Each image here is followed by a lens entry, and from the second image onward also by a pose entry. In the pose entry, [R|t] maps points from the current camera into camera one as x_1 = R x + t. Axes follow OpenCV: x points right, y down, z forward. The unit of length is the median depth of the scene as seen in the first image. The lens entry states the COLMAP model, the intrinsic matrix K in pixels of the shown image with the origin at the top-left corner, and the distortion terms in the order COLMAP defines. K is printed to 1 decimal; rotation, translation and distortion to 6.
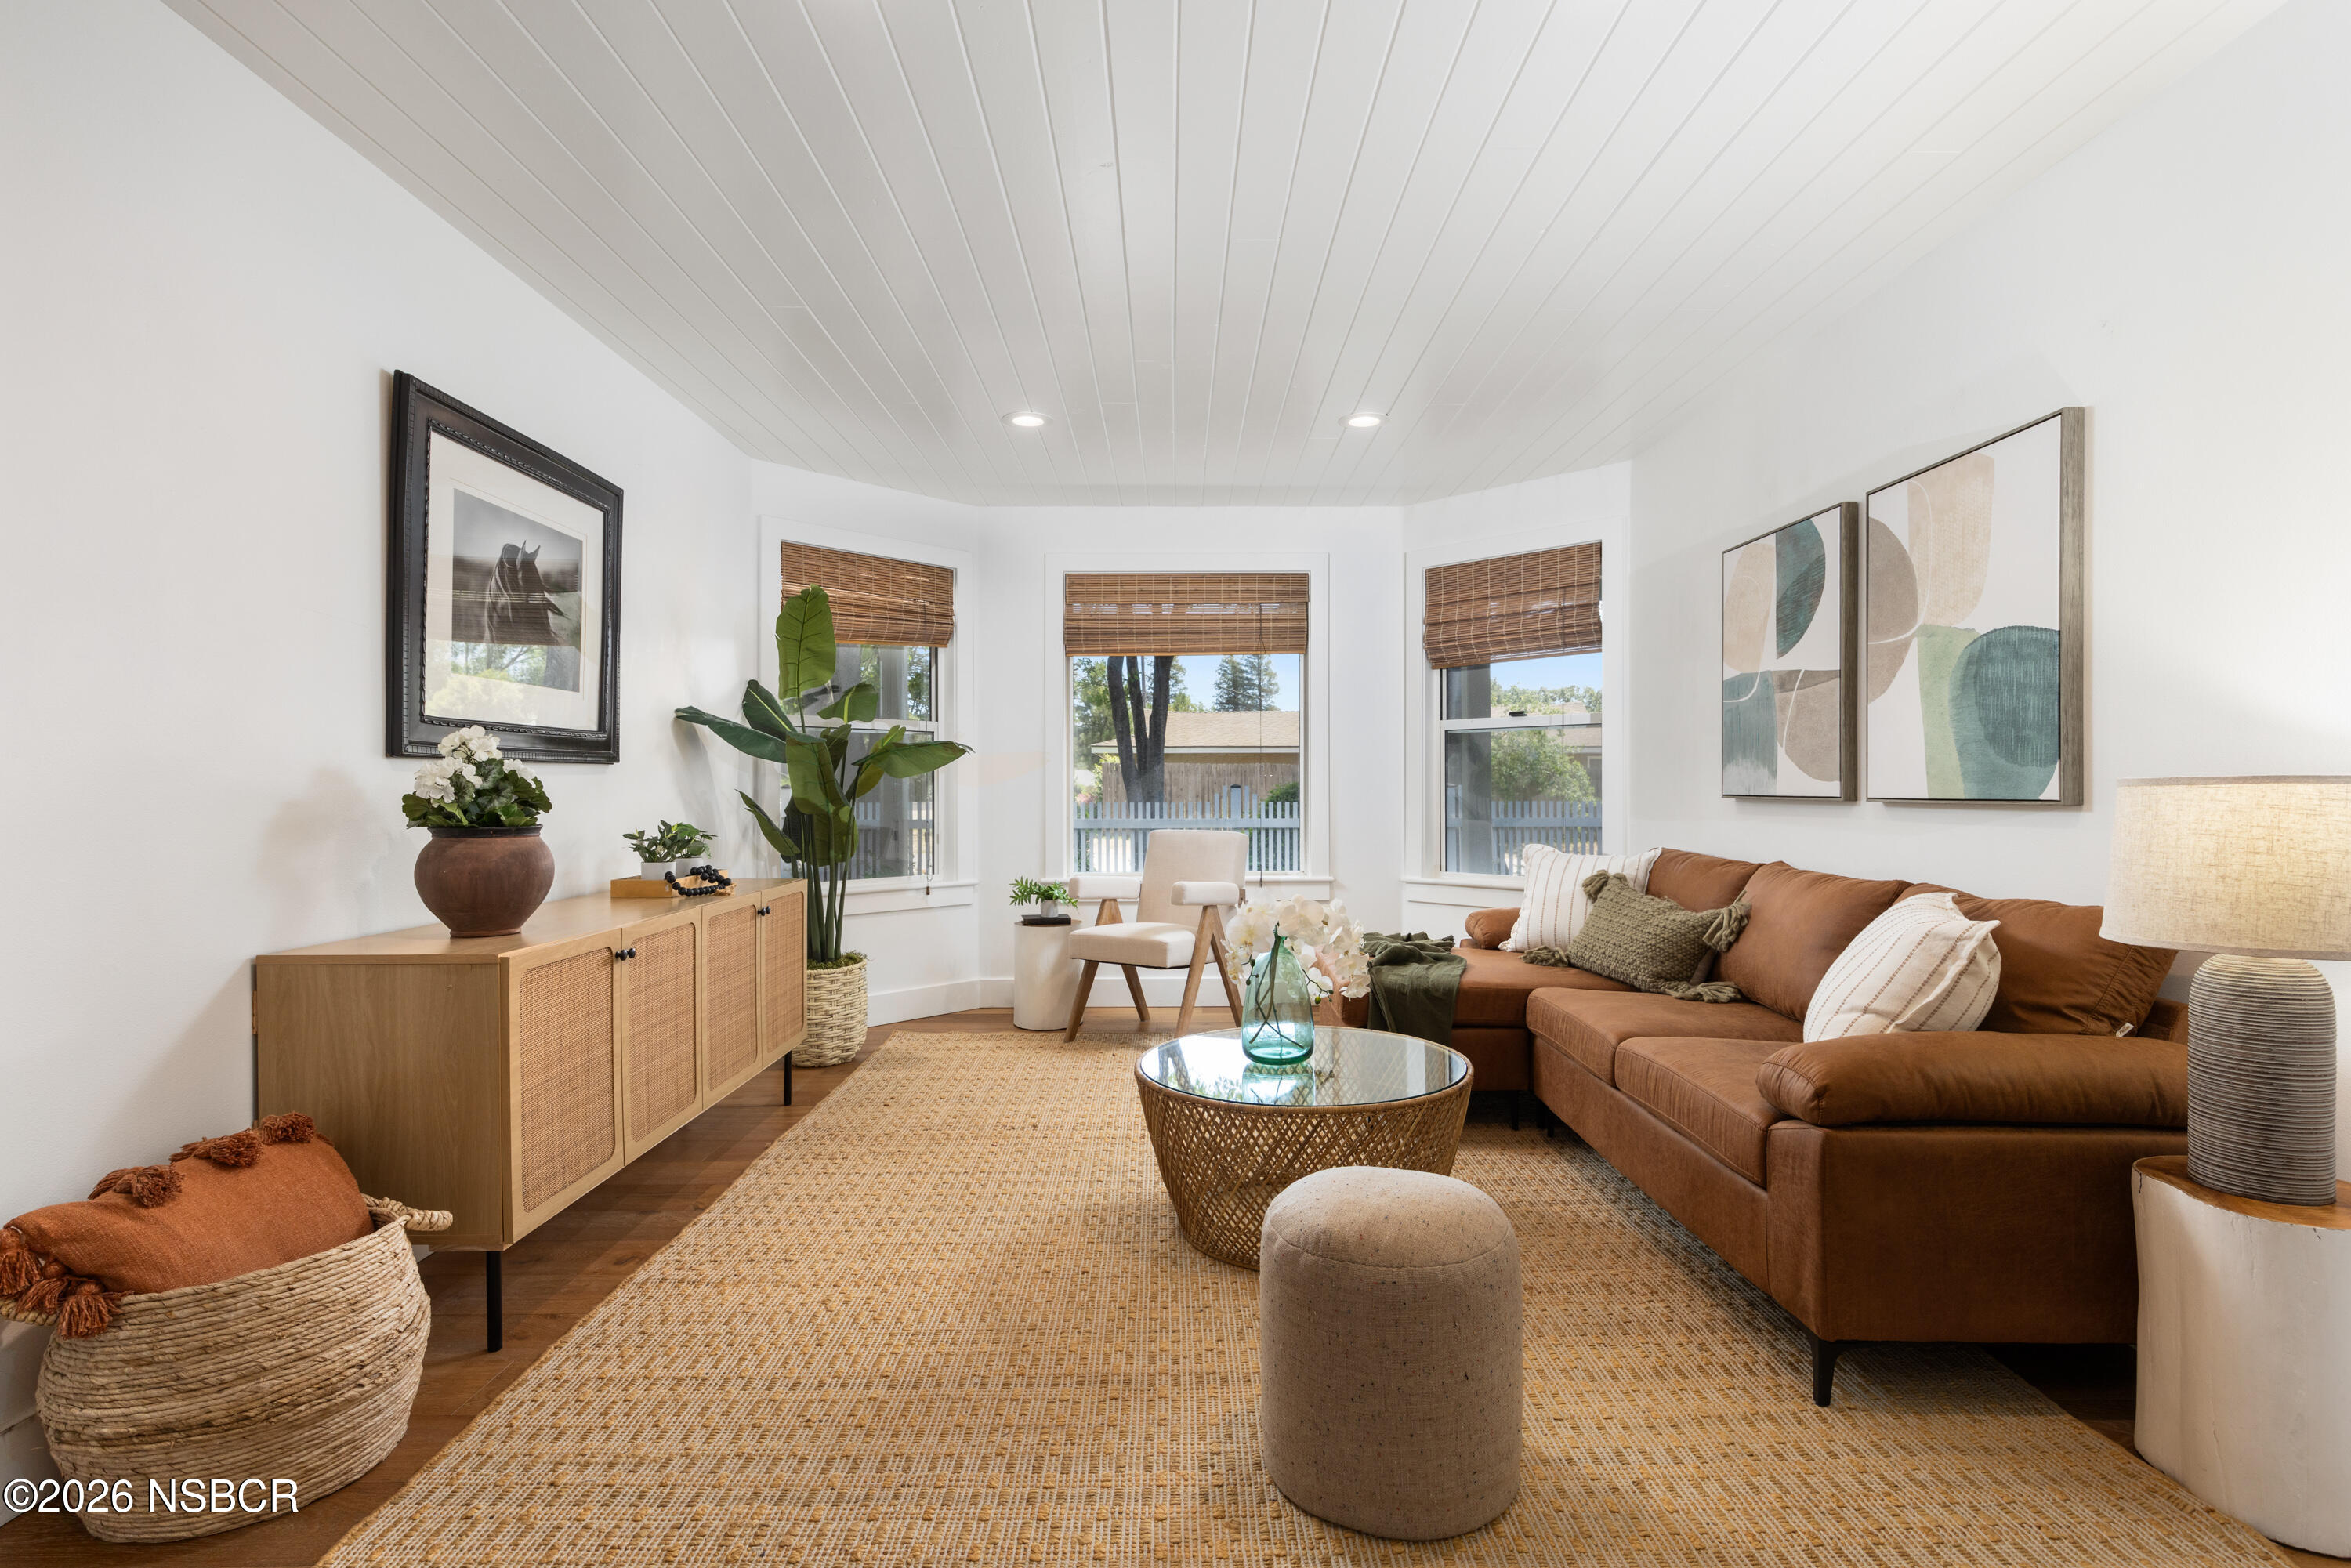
lens RADIAL K [[1122.2, 0, 1175.8], [0, 1122.2, 785.2], [0, 0, 1]] dist [-0.007943, 0.000617]
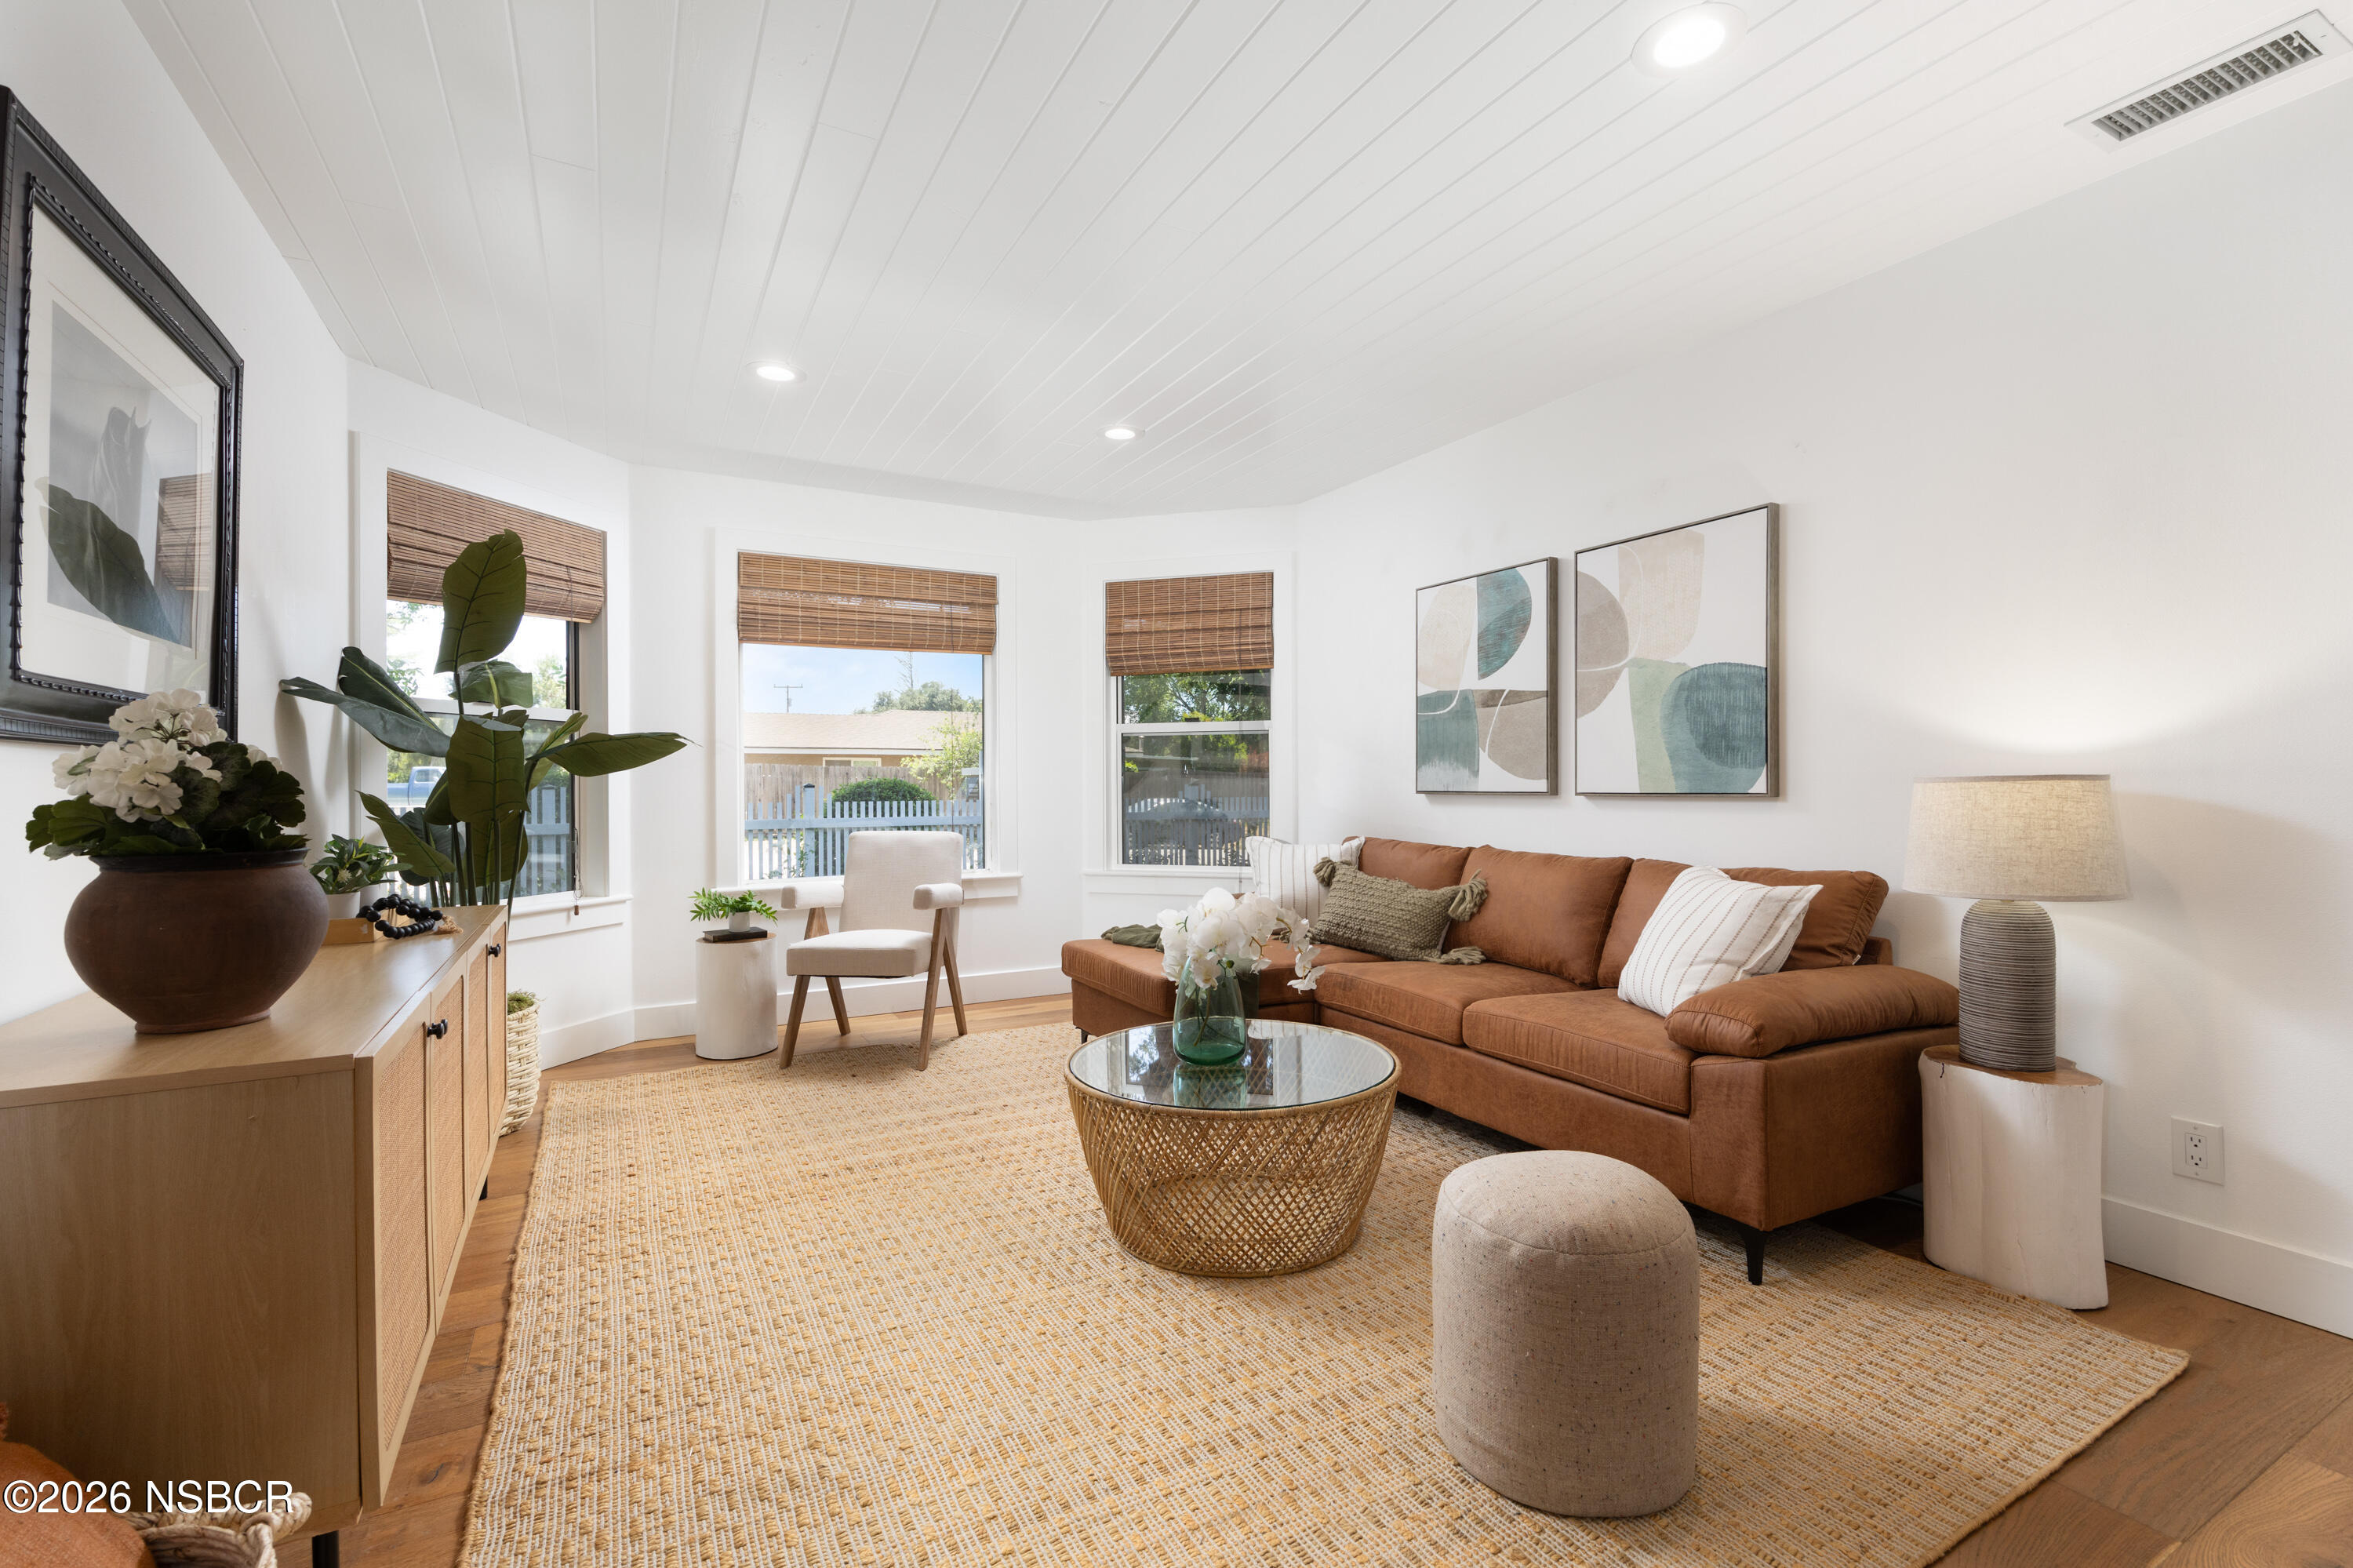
lens RADIAL K [[1020.7, 0, 1174.0], [0, 1020.7, 785.6], [0, 0, 1]] dist [-0.003946, 0.000257]
pose [[0.881912, -0.002652, 0.471407, -0.333596], [0.002374, 0.999996, 0.001184, 0.000689], [-0.471409, 0.000075, 0.881915, 0.200283]]
